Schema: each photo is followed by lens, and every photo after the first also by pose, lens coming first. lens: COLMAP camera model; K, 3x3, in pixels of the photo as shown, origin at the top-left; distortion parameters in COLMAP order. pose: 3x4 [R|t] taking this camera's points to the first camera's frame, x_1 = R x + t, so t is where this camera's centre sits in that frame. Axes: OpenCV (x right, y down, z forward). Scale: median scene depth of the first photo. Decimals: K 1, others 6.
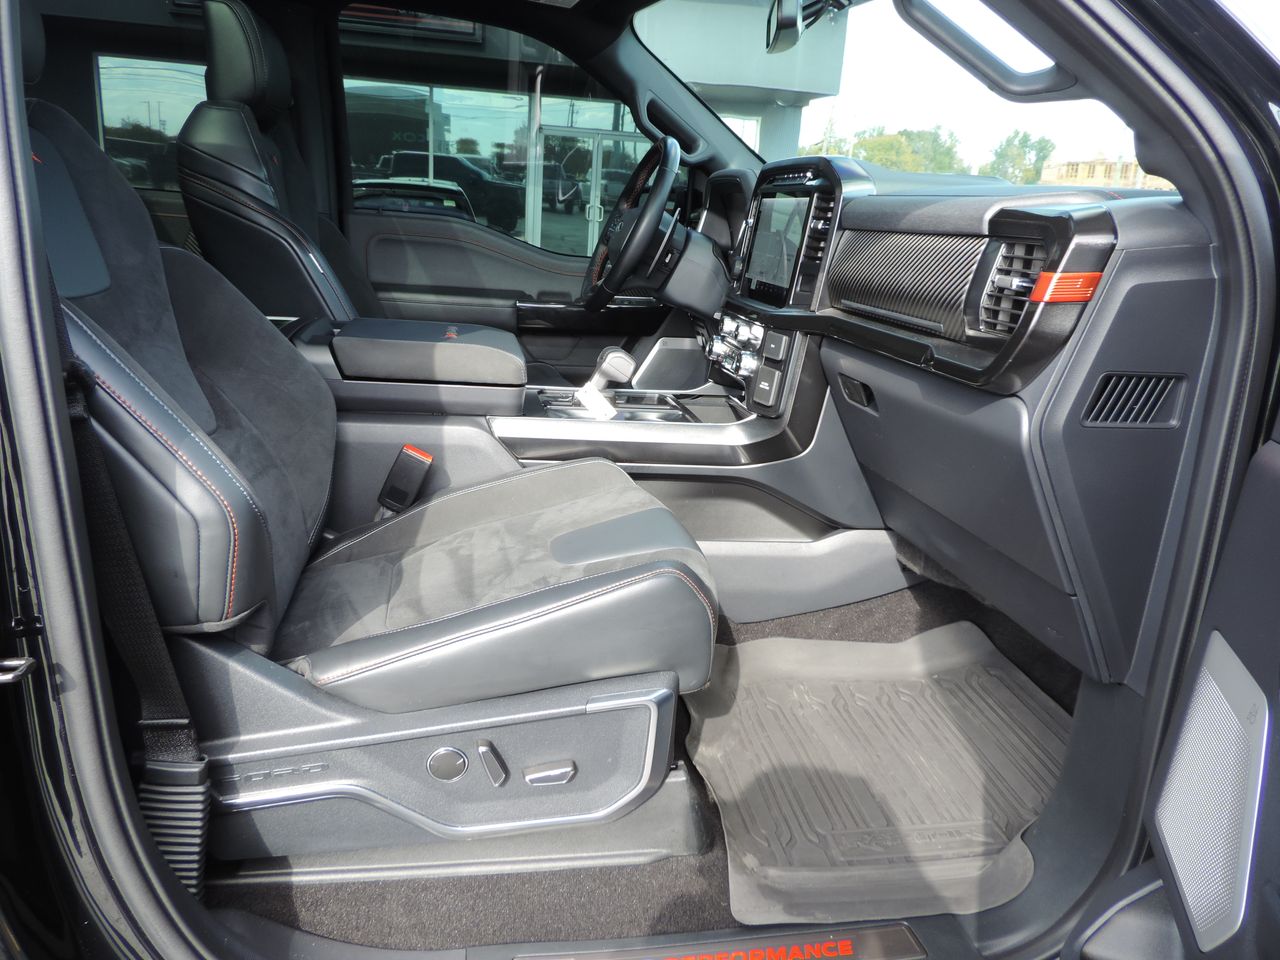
lens RADIAL K [[910.8, 0, 641.8], [0, 910.8, 479.1], [0, 0, 1]] dist [-0.007601, -0.009246]
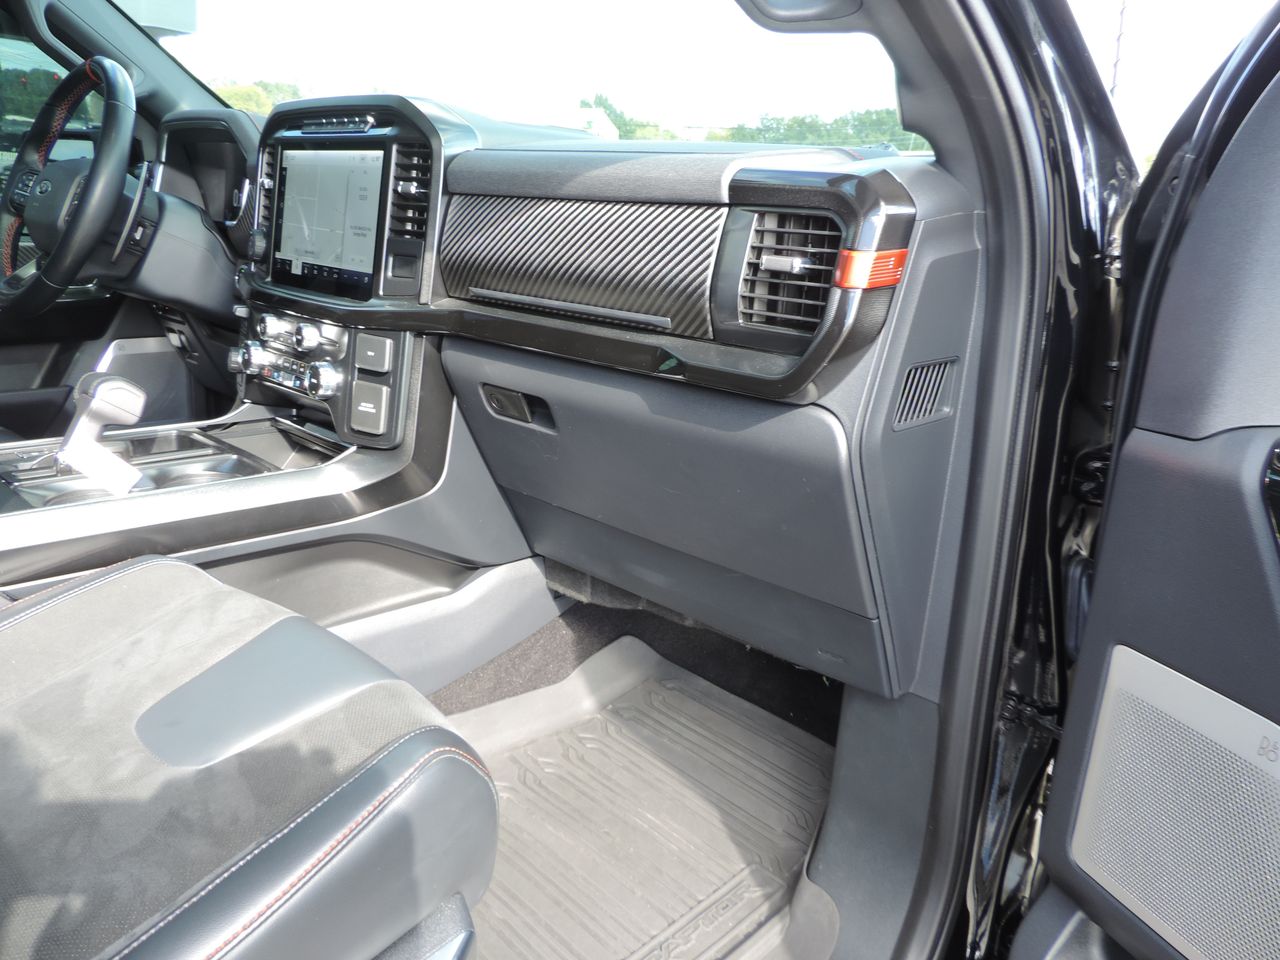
lens RADIAL K [[910.8, 0, 635.4], [0, 910.8, 478.7], [0, 0, 1]] dist [-0.007601, -0.009246]
pose [[0.805434, -0.180610, 0.564497, -0.119080], [0.156059, 0.983455, 0.091988, -0.080099], [-0.571771, 0.014004, 0.820294, 0.270591]]
